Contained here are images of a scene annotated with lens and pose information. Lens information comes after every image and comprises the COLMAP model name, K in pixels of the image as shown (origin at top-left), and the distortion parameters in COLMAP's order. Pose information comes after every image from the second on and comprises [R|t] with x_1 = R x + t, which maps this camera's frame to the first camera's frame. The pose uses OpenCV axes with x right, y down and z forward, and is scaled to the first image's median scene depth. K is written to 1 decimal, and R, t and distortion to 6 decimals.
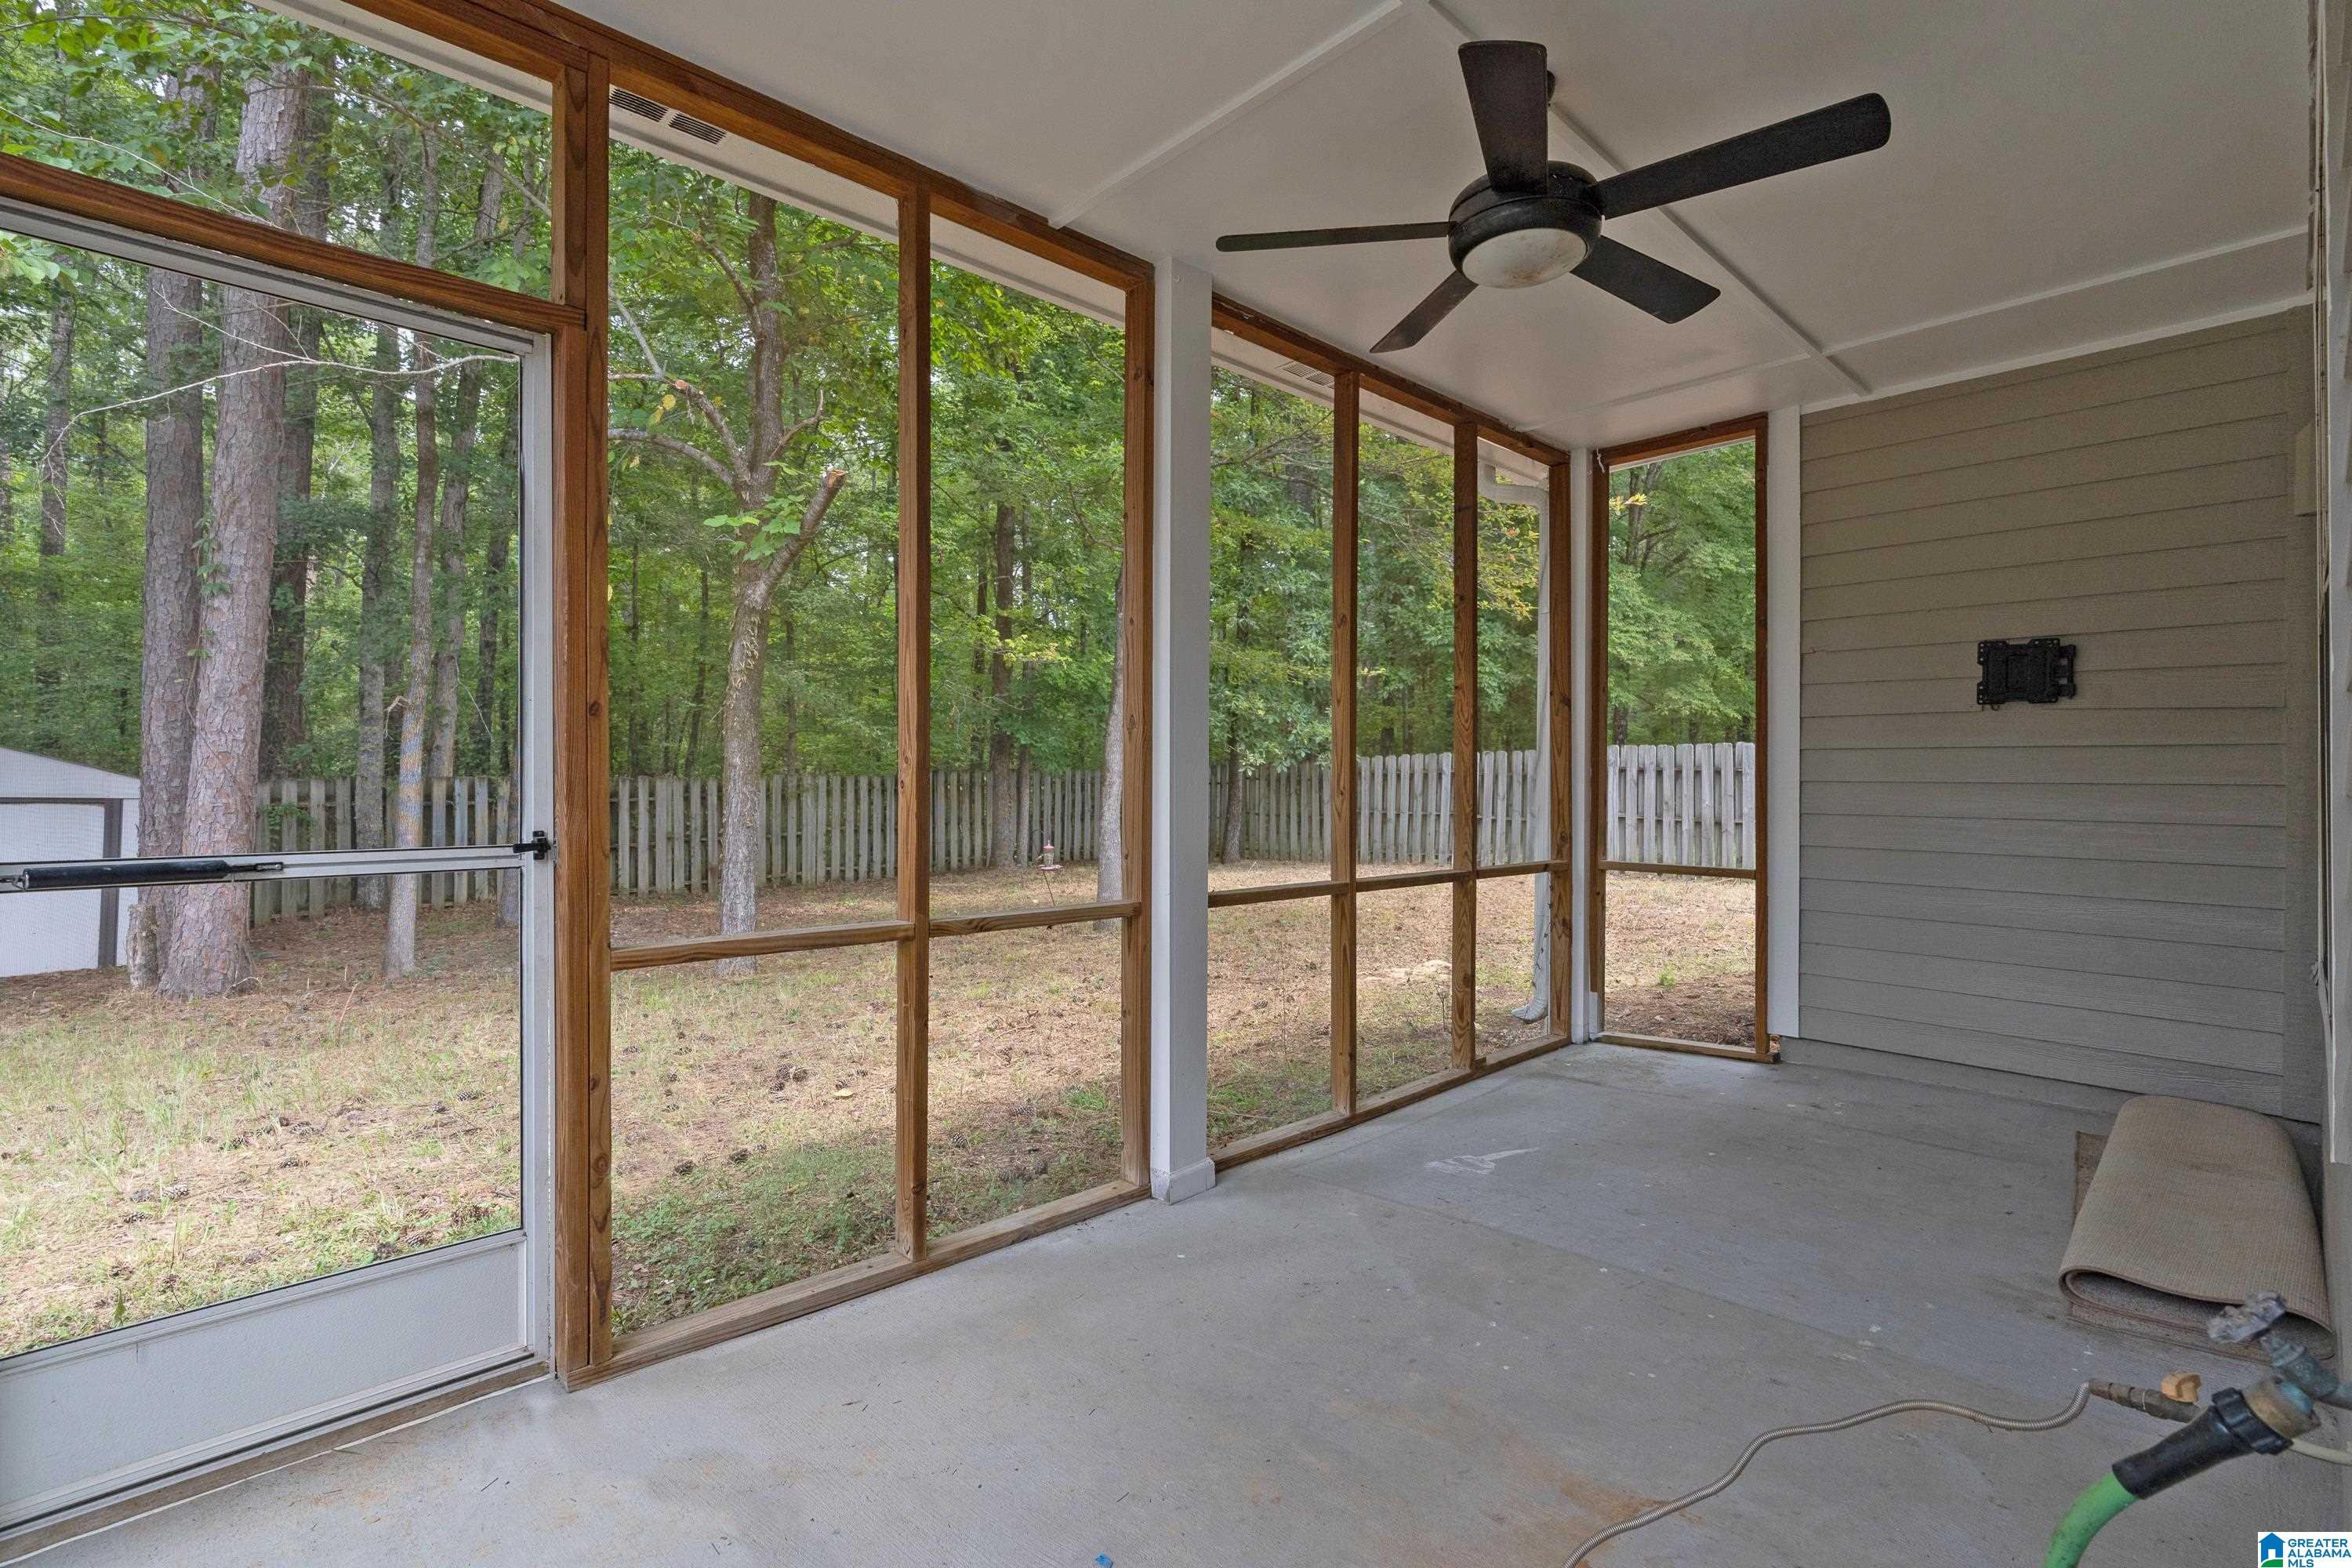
lens RADIAL K [[1101.6, 0, 1178.9], [0, 1101.6, 799.3], [0, 0, 1]] dist [-0.003536, -0.000540]
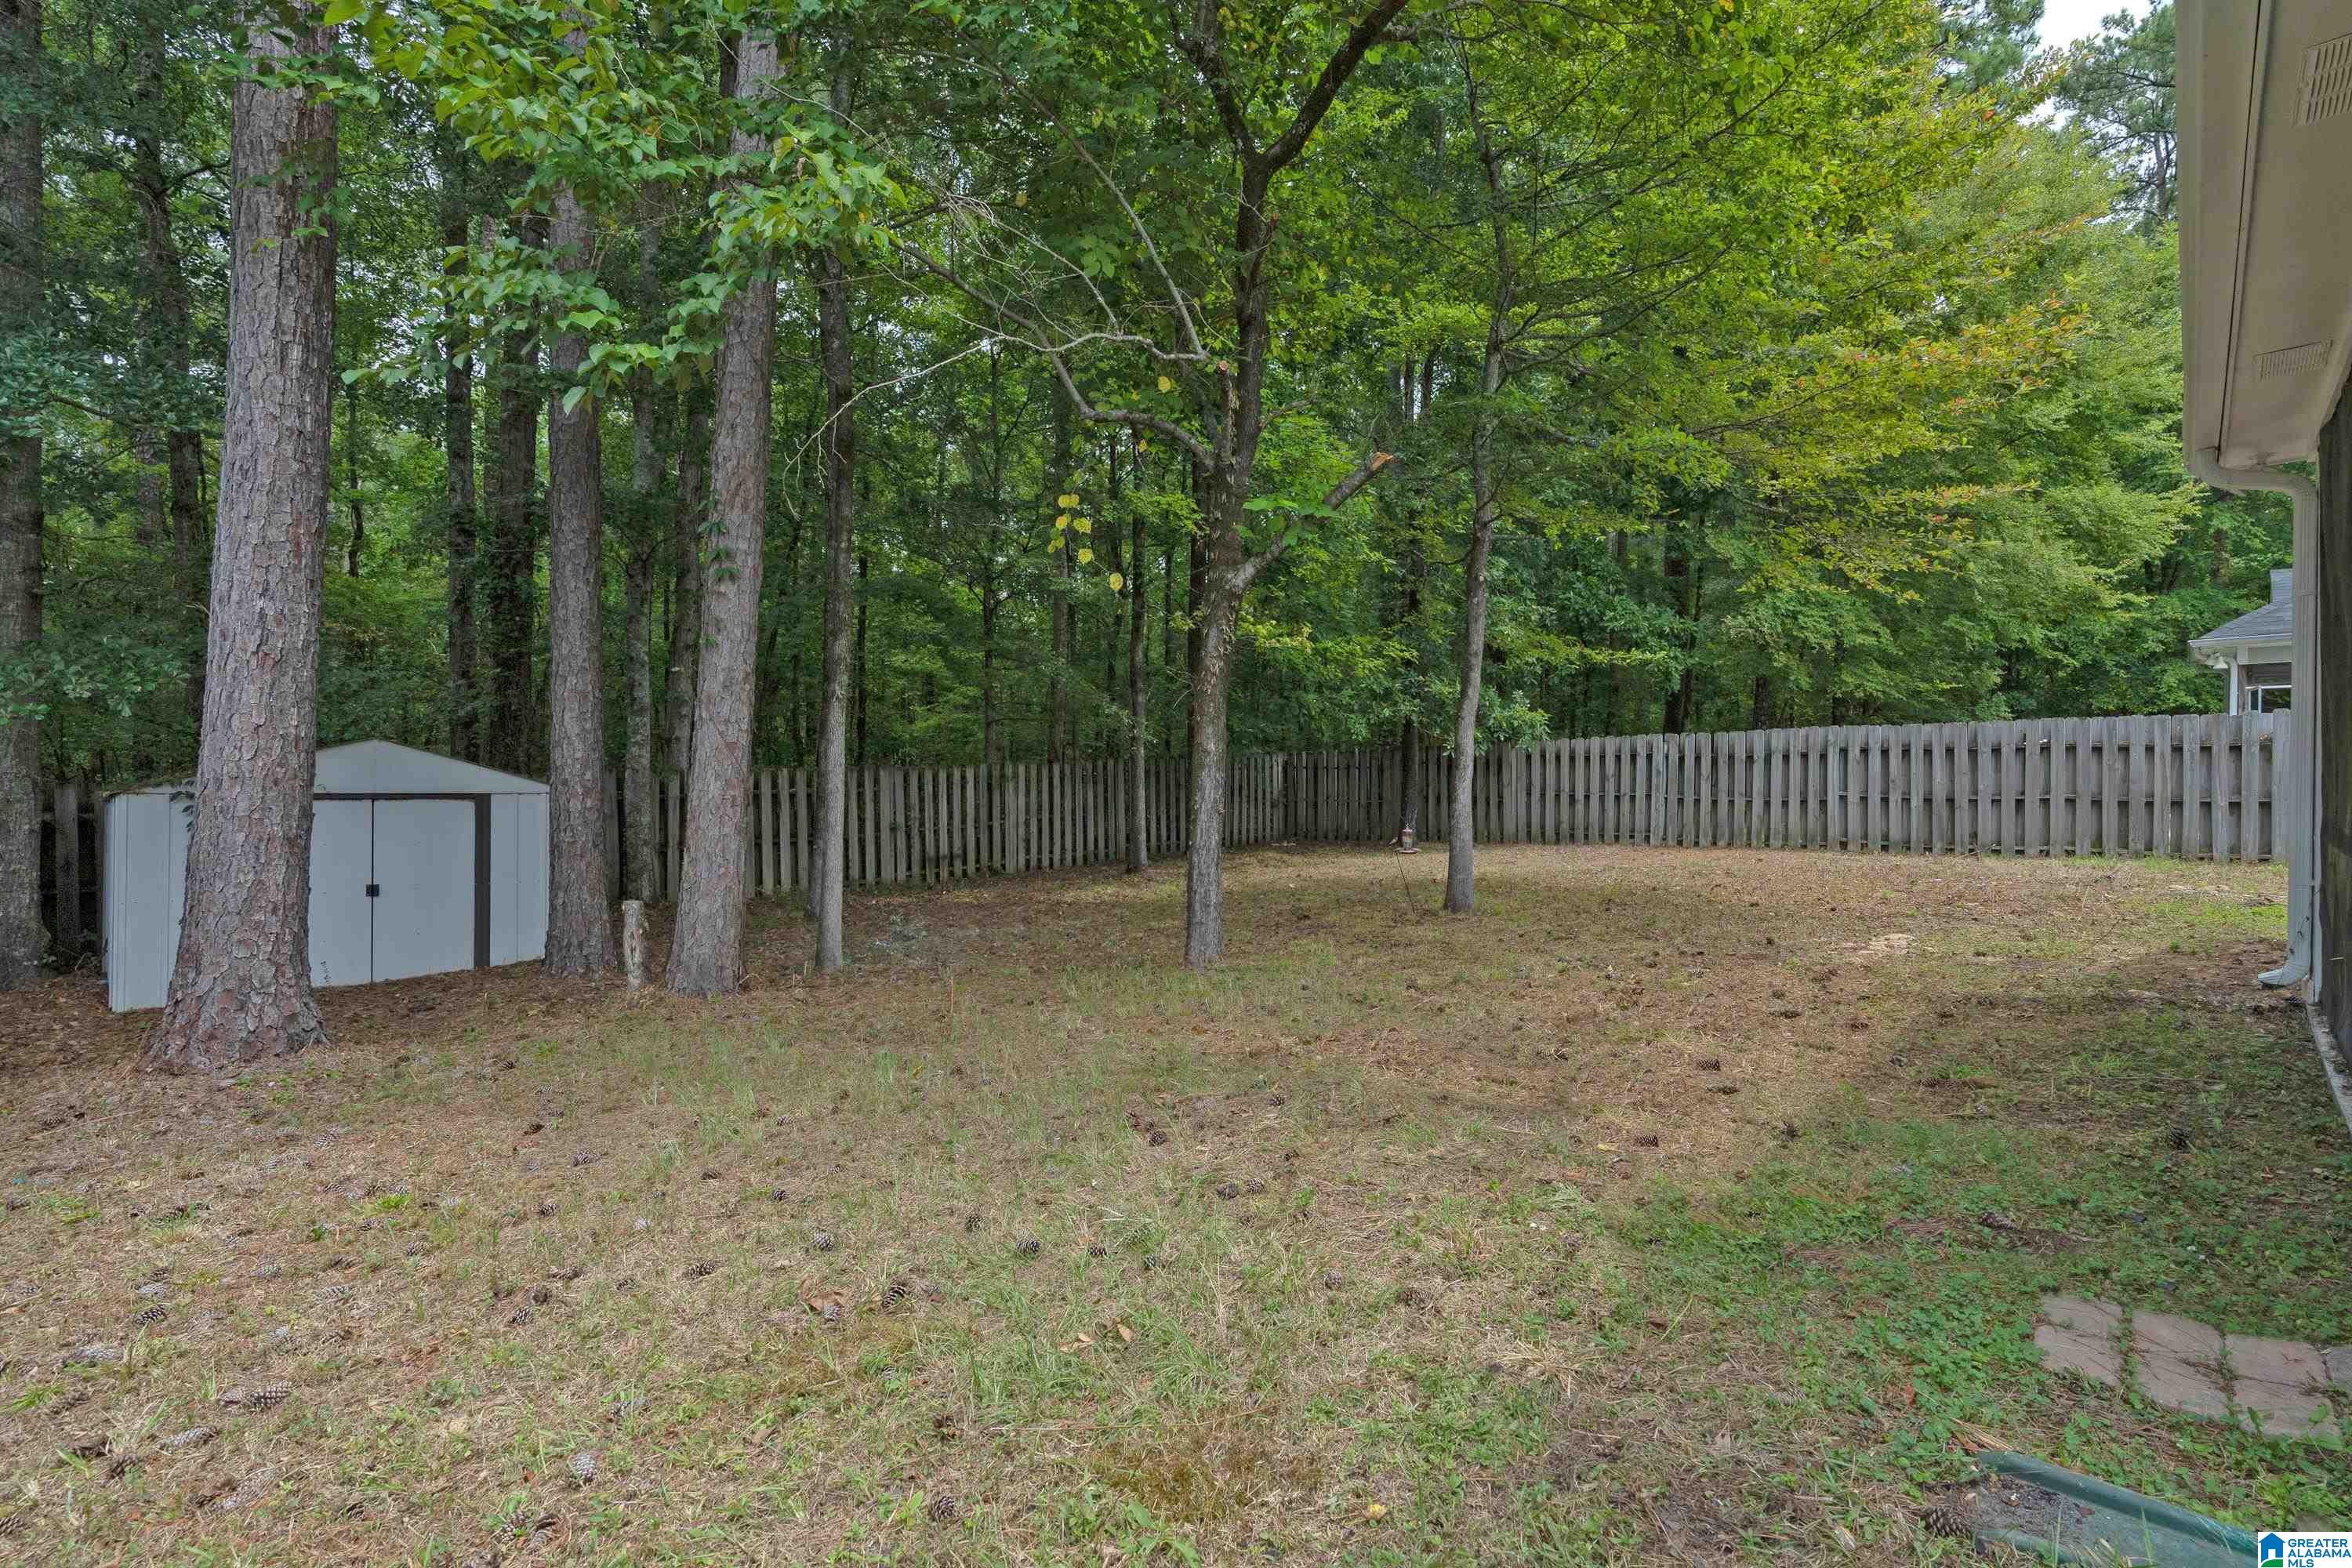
lens RADIAL K [[1101.6, 0, 1178.9], [0, 1101.6, 799.3], [0, 0, 1]] dist [-0.003536, -0.000540]
pose [[0.998363, -0.011960, 0.055927, -0.256222], [0.011275, 0.999858, 0.012552, -0.000270], [-0.056069, -0.011901, 0.998356, 0.003144]]
